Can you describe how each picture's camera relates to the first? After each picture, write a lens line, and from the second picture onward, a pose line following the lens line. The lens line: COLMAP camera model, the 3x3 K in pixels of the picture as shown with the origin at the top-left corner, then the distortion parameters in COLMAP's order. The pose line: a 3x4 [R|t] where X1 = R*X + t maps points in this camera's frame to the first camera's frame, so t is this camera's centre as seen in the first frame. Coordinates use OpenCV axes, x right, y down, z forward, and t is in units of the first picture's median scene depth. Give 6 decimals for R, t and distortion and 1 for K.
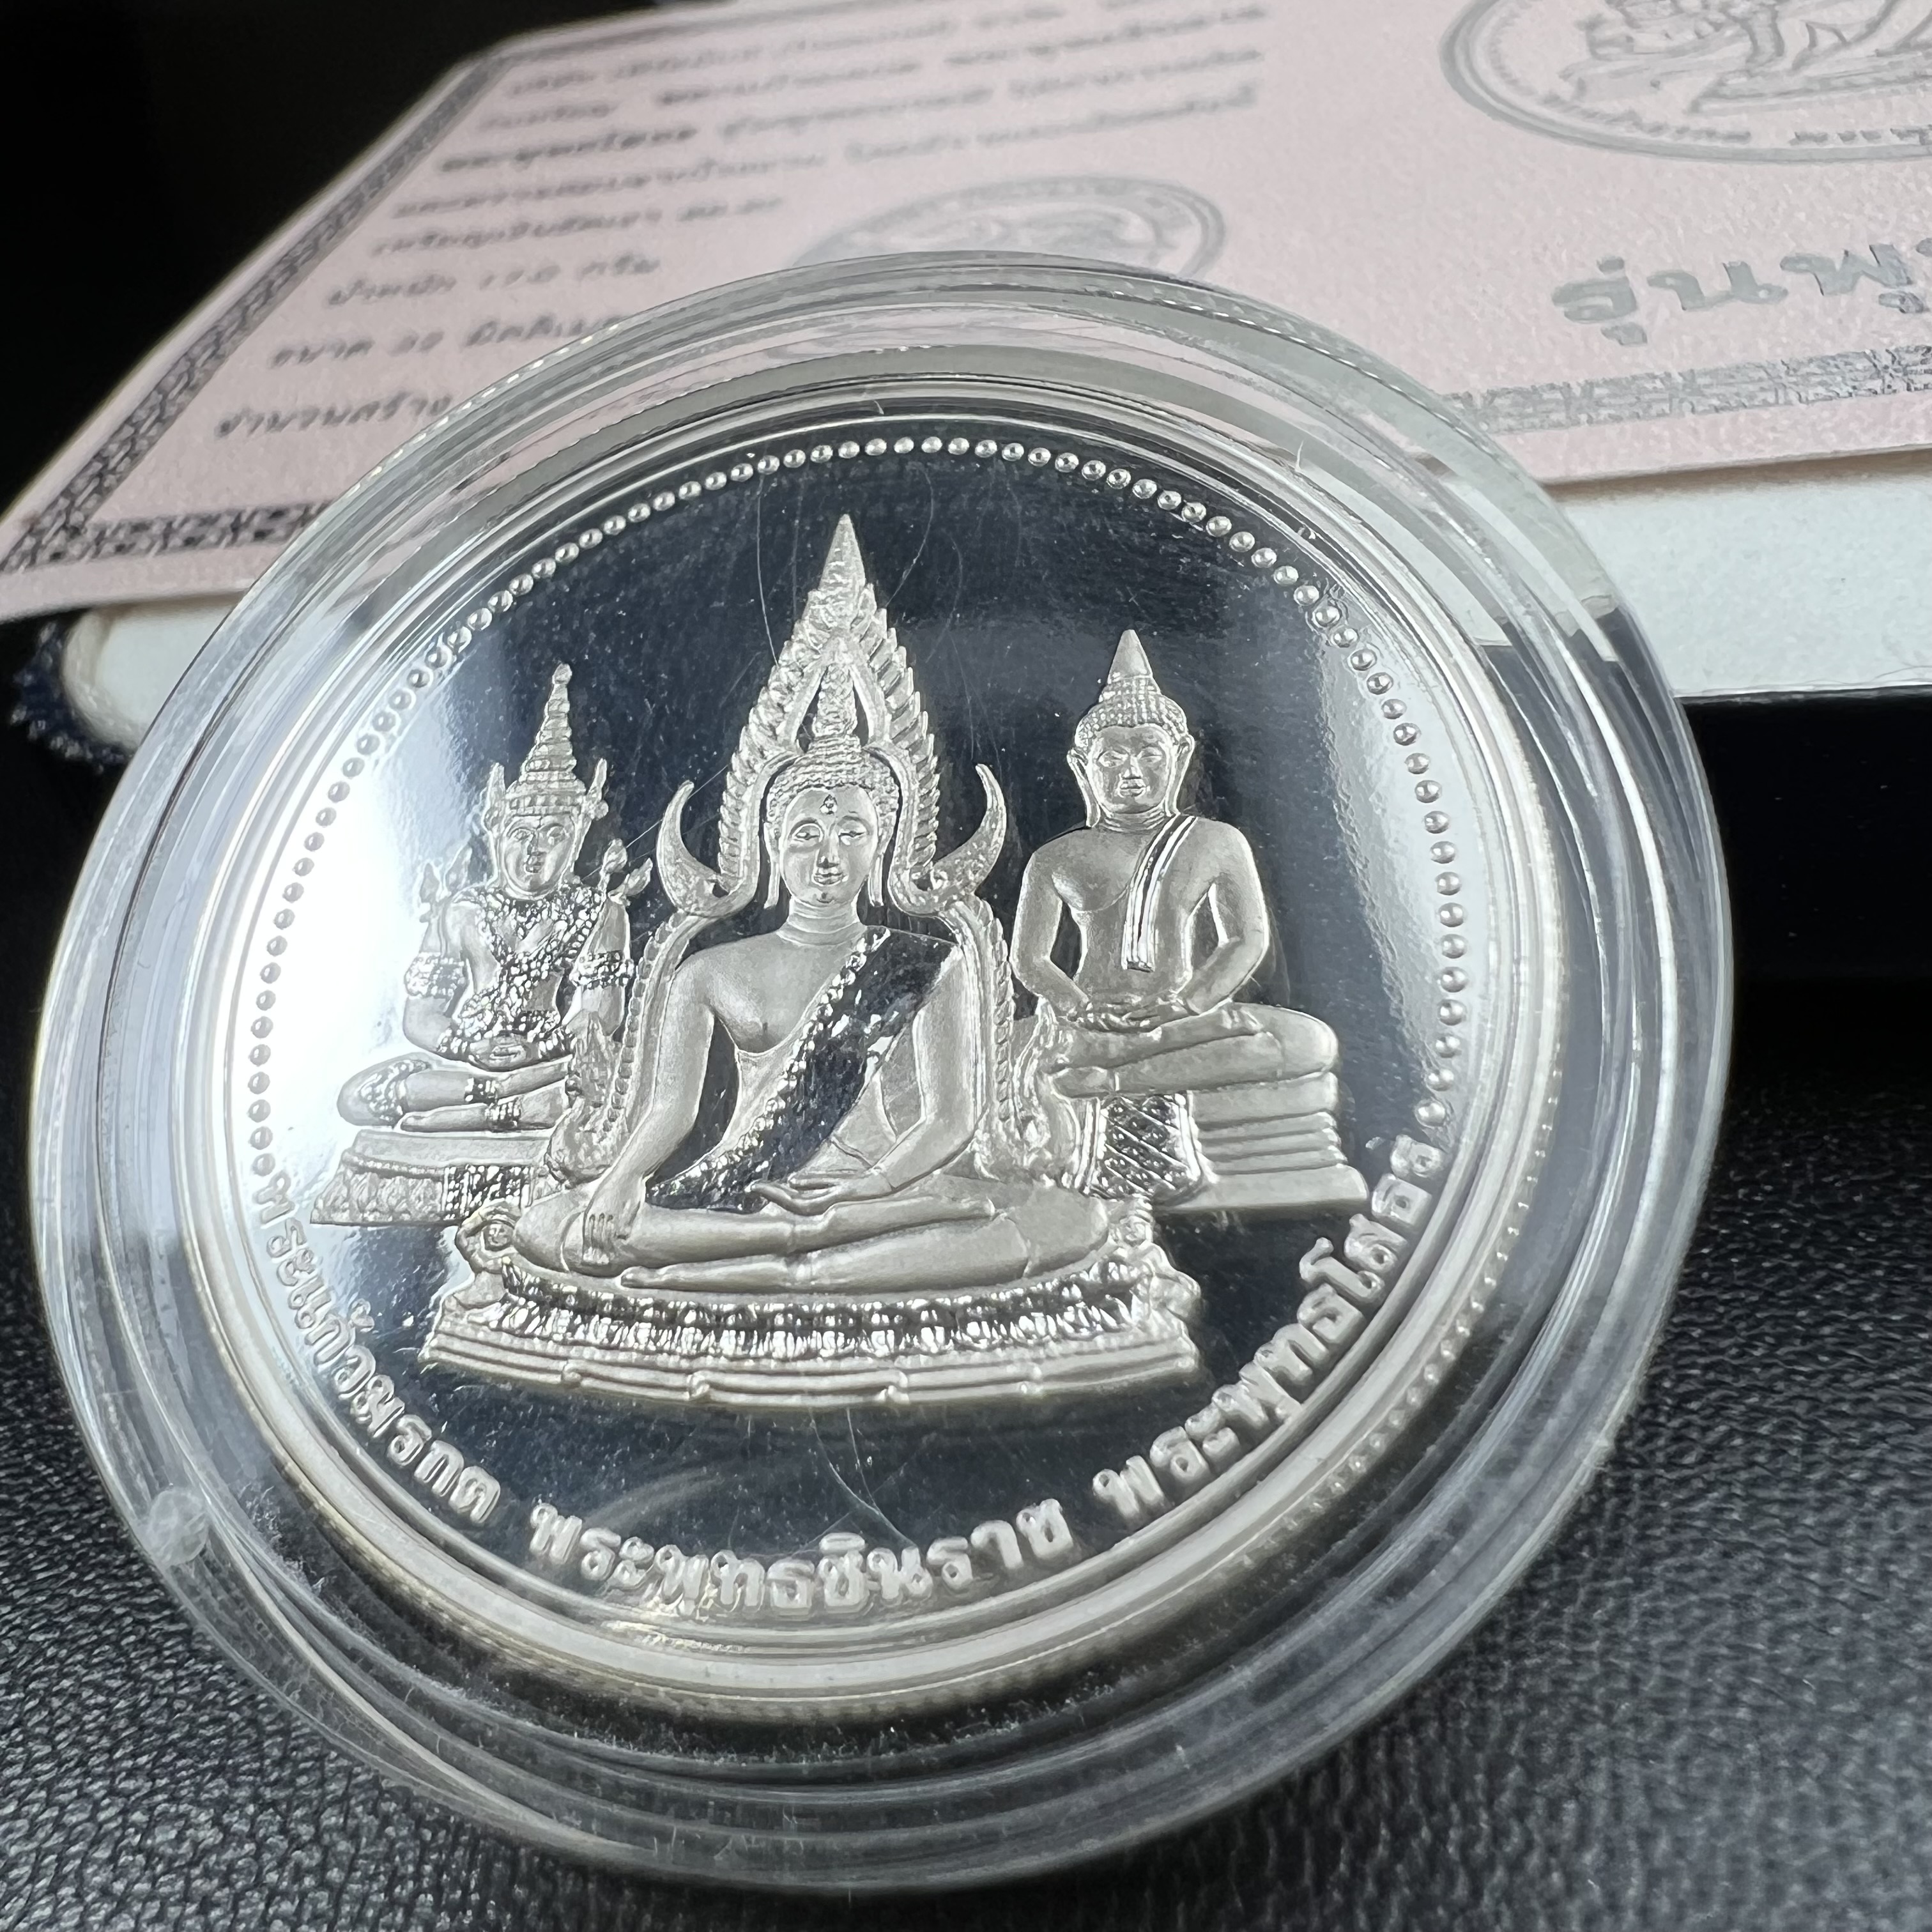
lens RADIAL K [[1954.3, 0, 945.4], [0, 1954.3, 958.2], [0, 0, 1]] dist [0.002582, -0.021029]
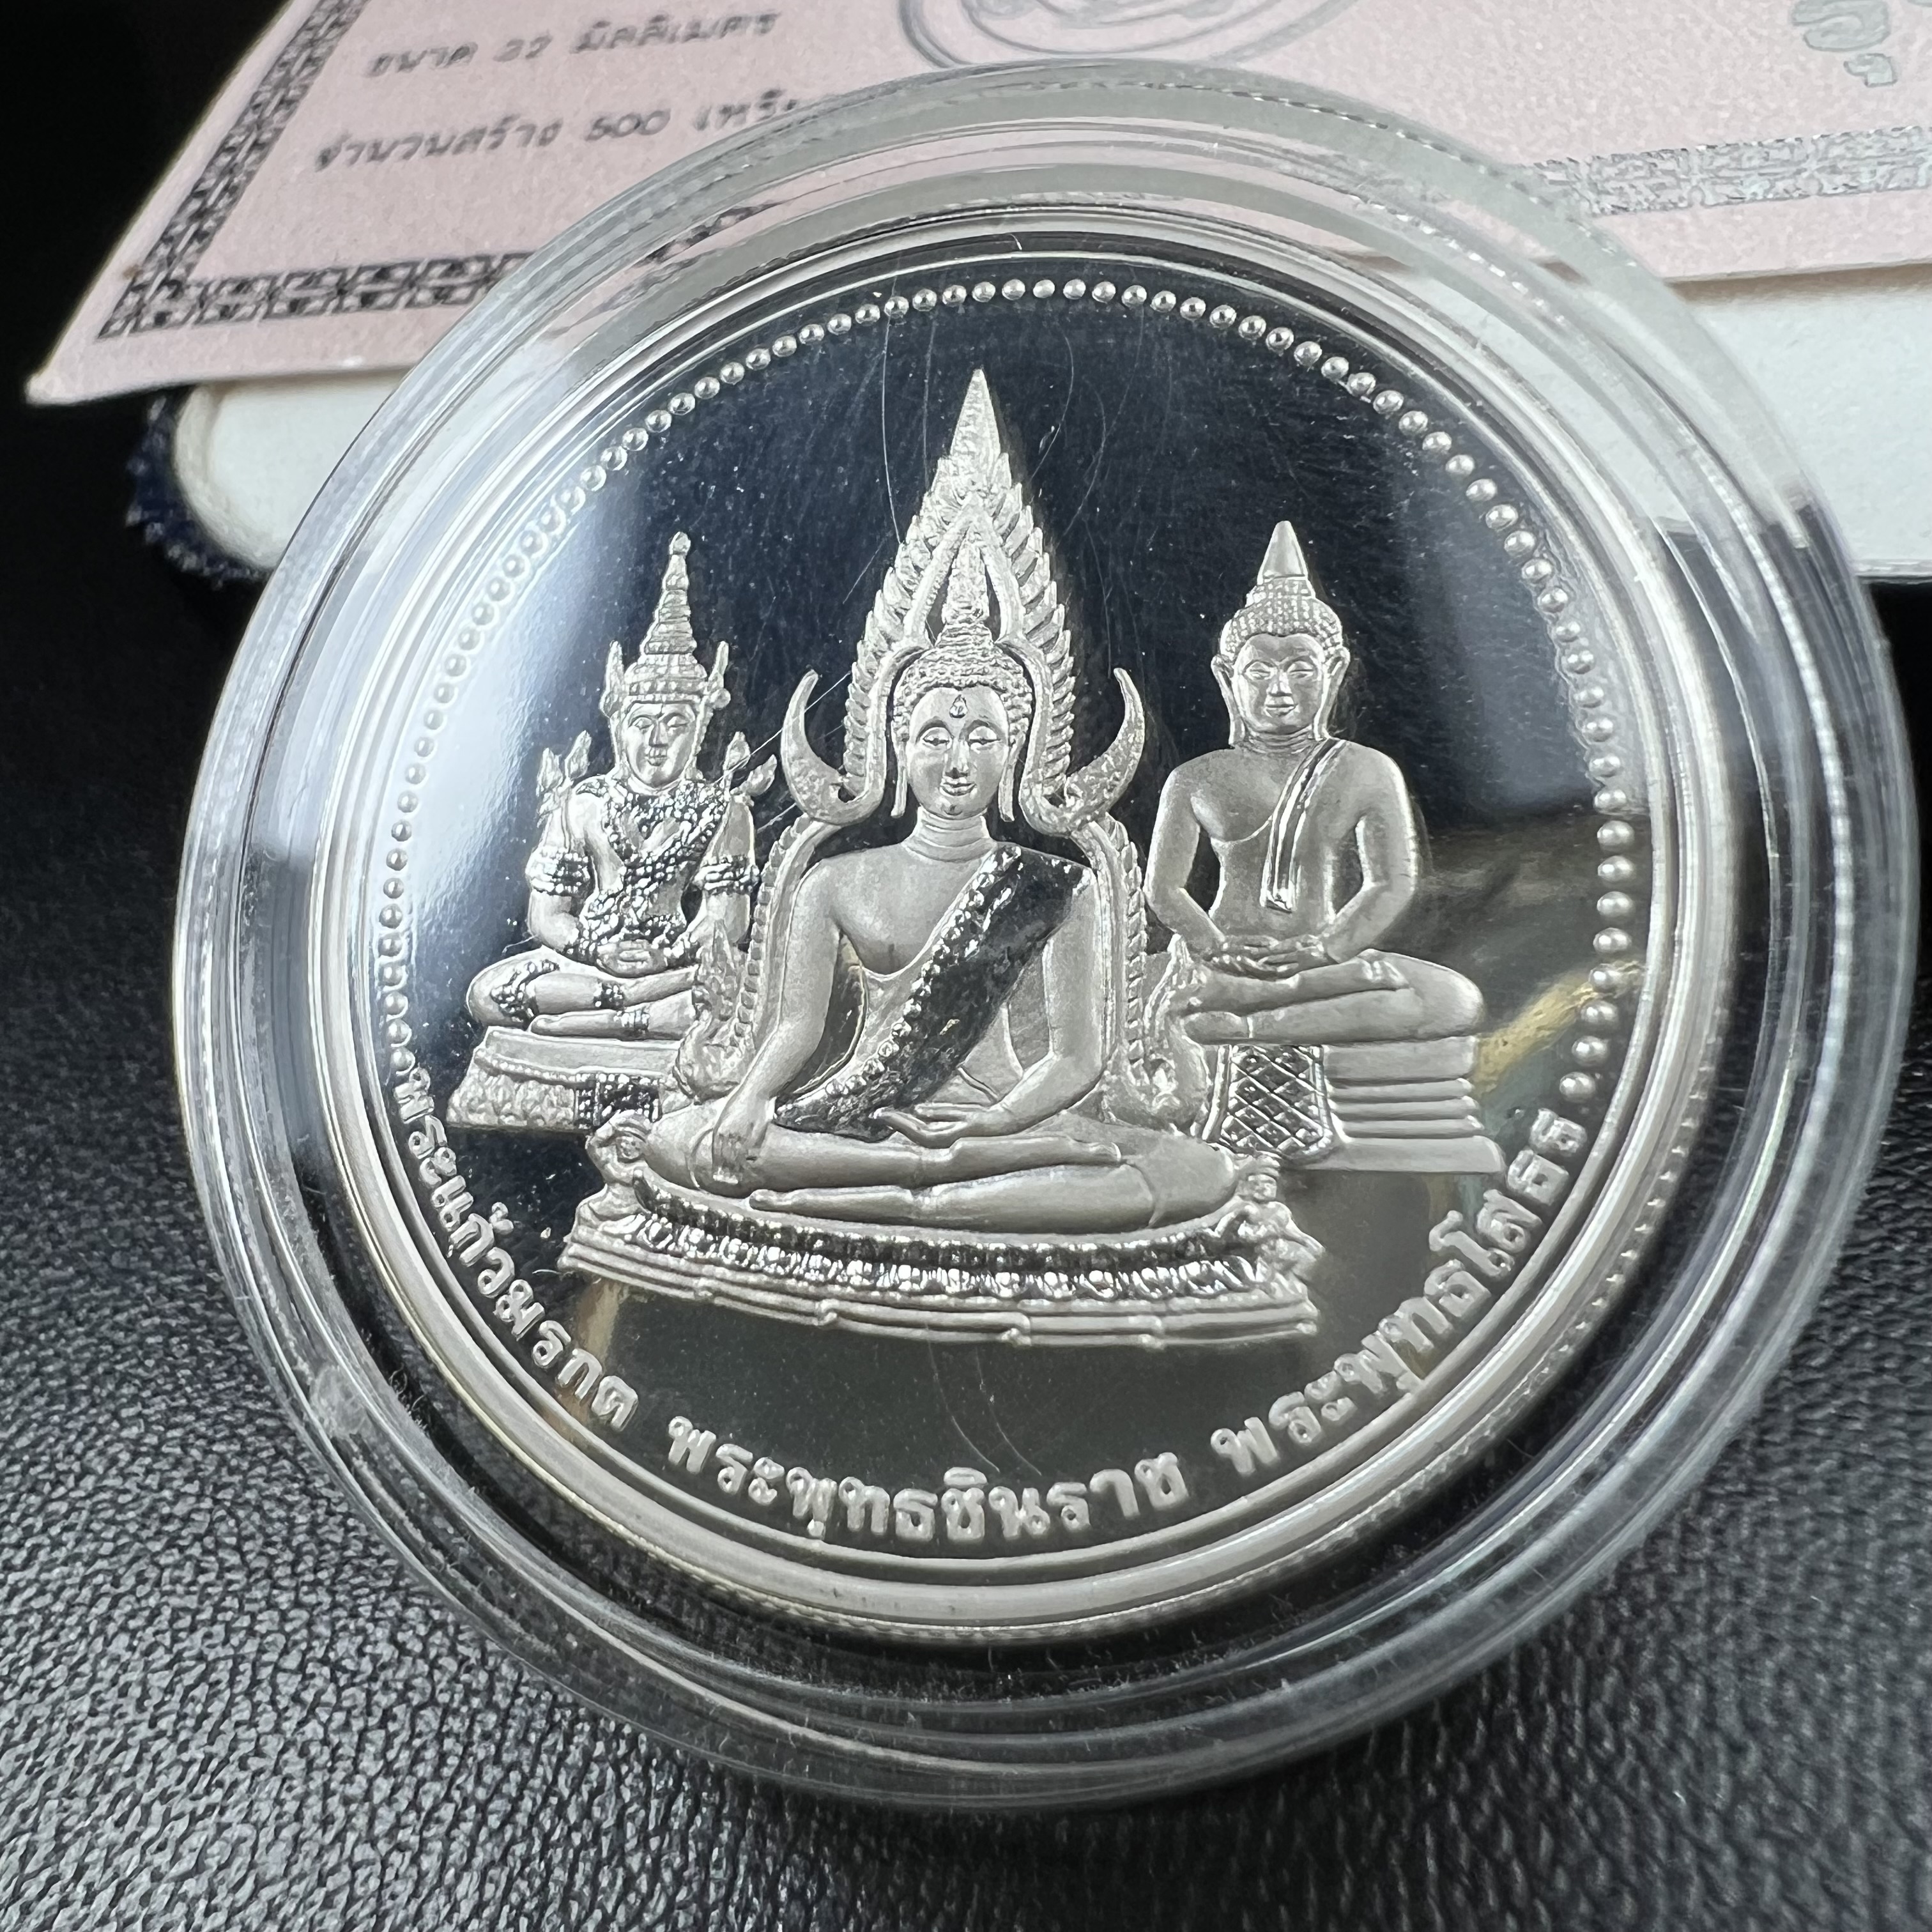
lens RADIAL K [[1954.3, 0, 945.4], [0, 1954.3, 958.2], [0, 0, 1]] dist [0.002582, -0.021029]
pose [[0.997271, 0.020002, -0.071065, 0.004411], [-0.004030, 0.975912, 0.218126, -0.173334], [0.073716, -0.217244, 0.973330, 0.045624]]
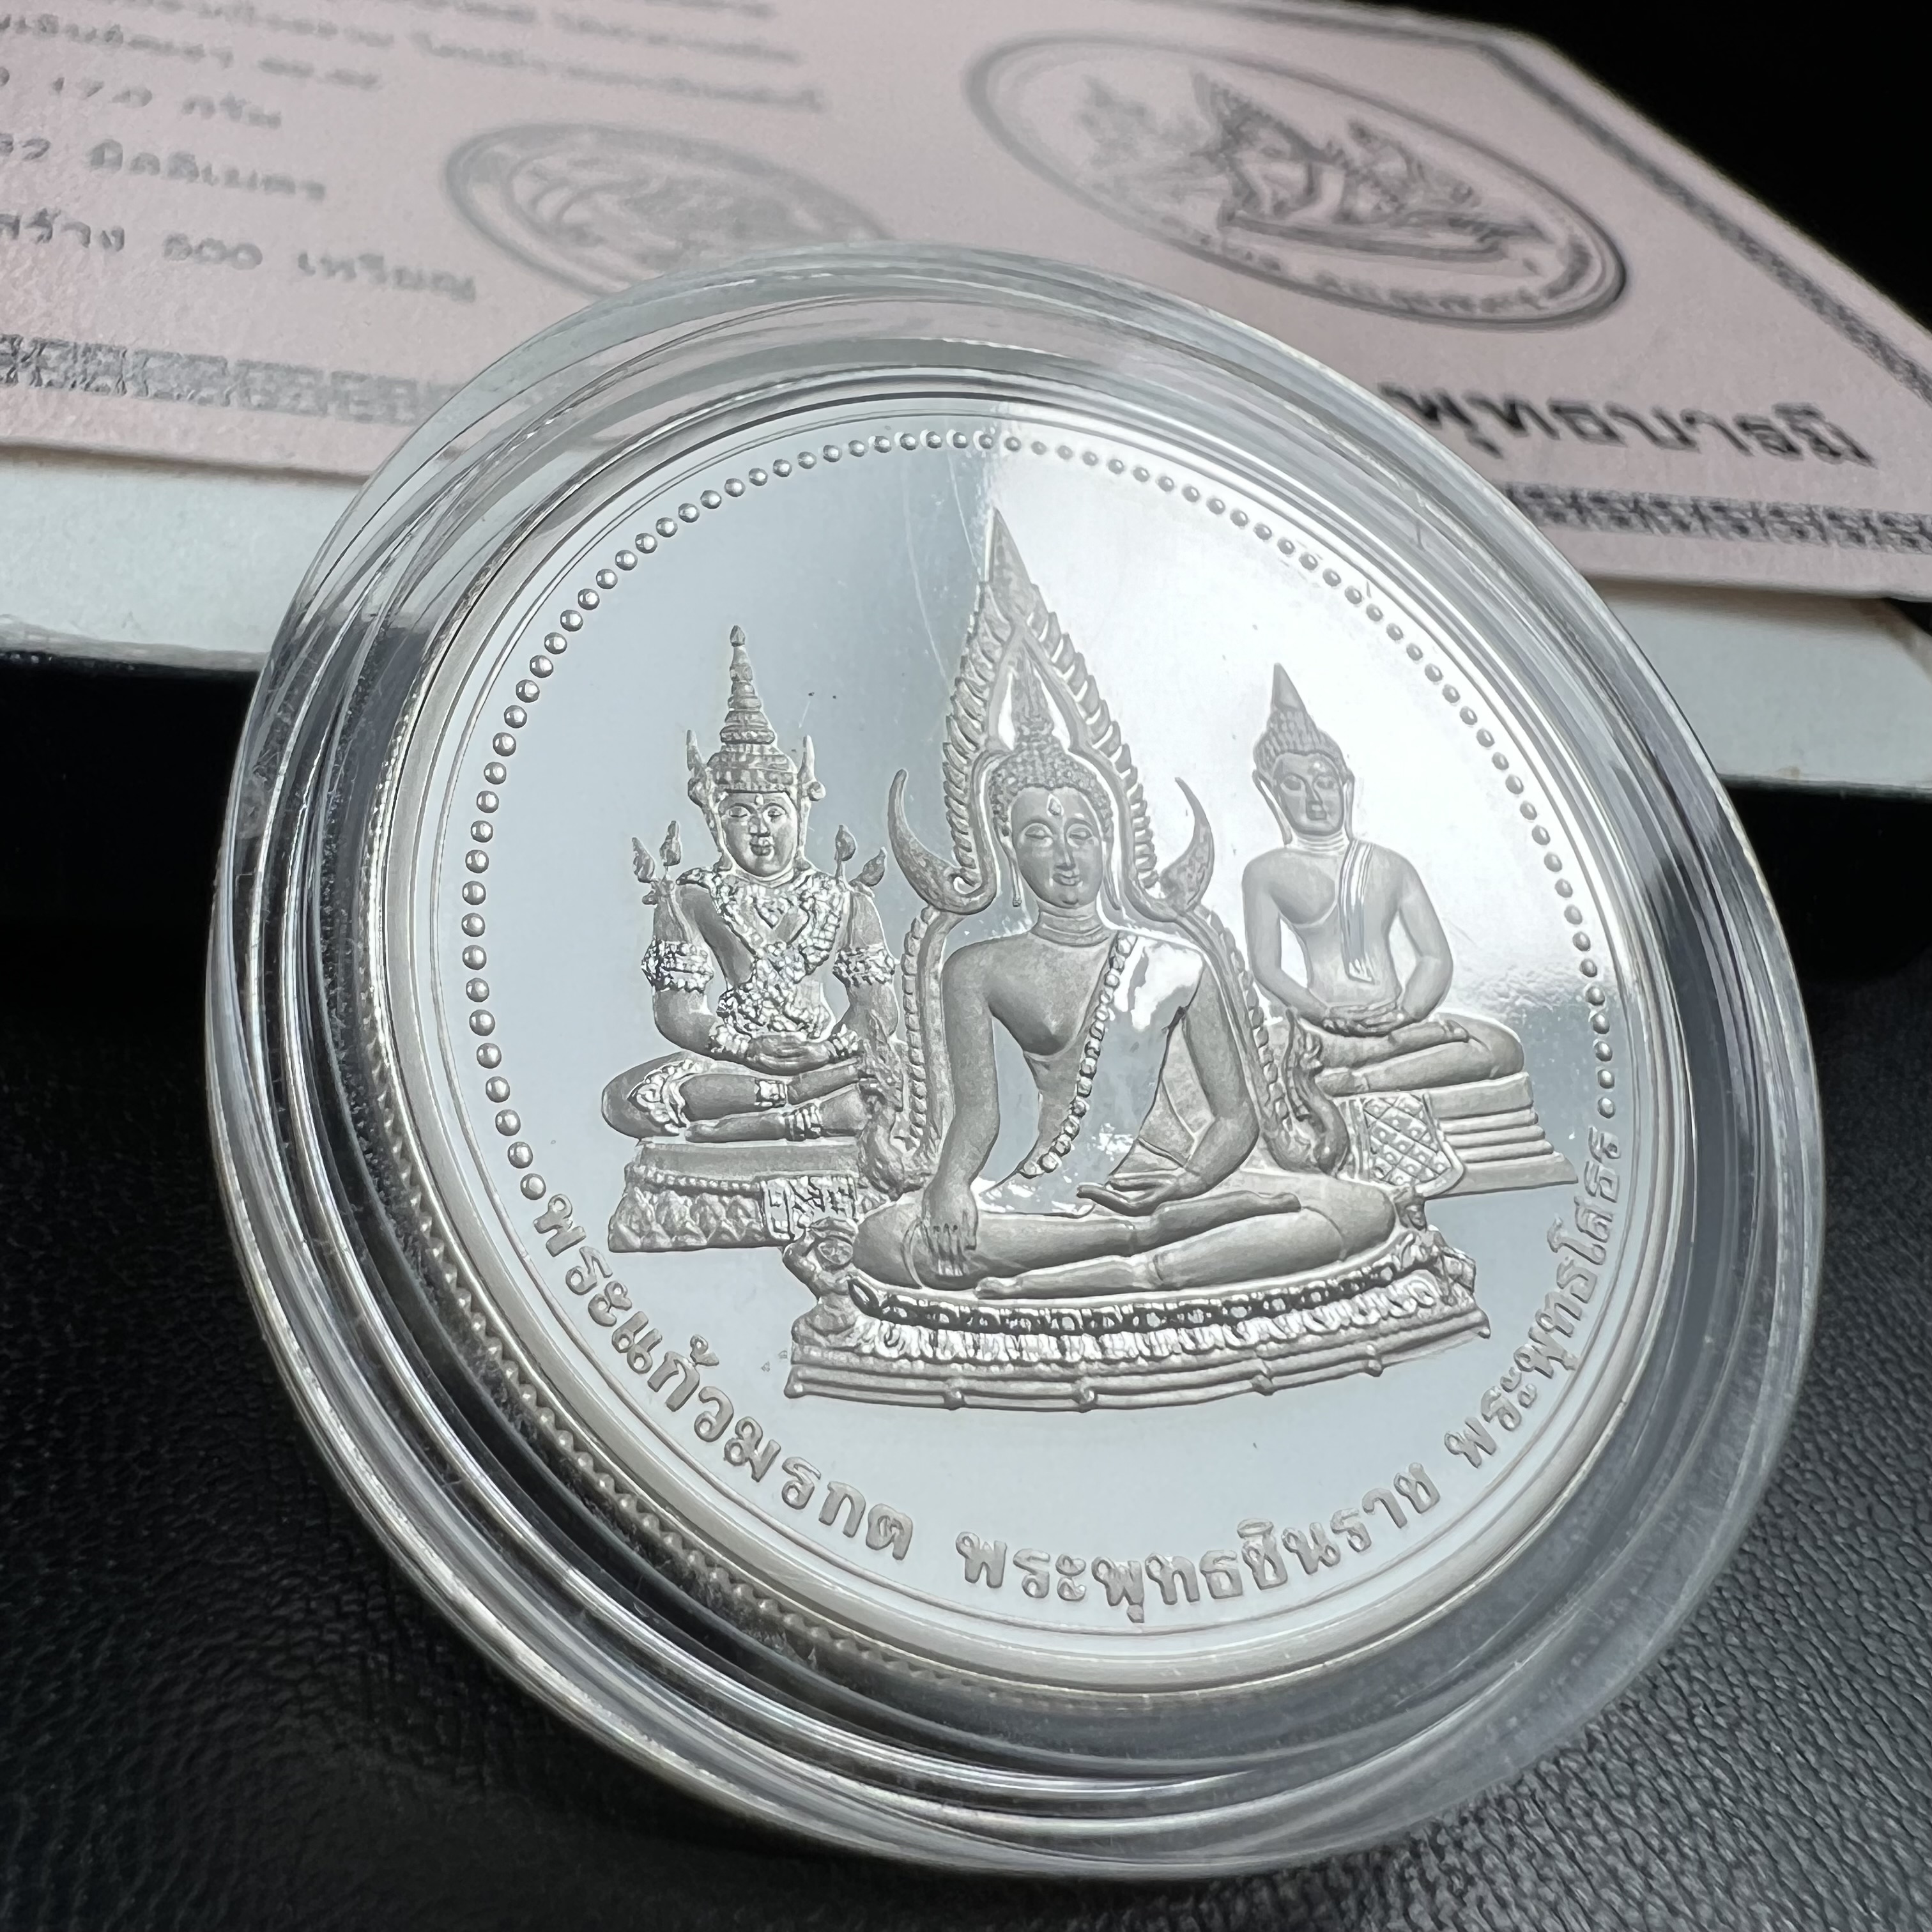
lens RADIAL K [[1954.3, 0, 945.4], [0, 1954.3, 958.2], [0, 0, 1]] dist [0.002582, -0.021029]
pose [[0.834330, 0.022598, 0.550803, -0.683153], [-0.035335, 0.999297, 0.012525, -0.010154], [-0.550132, -0.029912, 0.834542, 0.204520]]
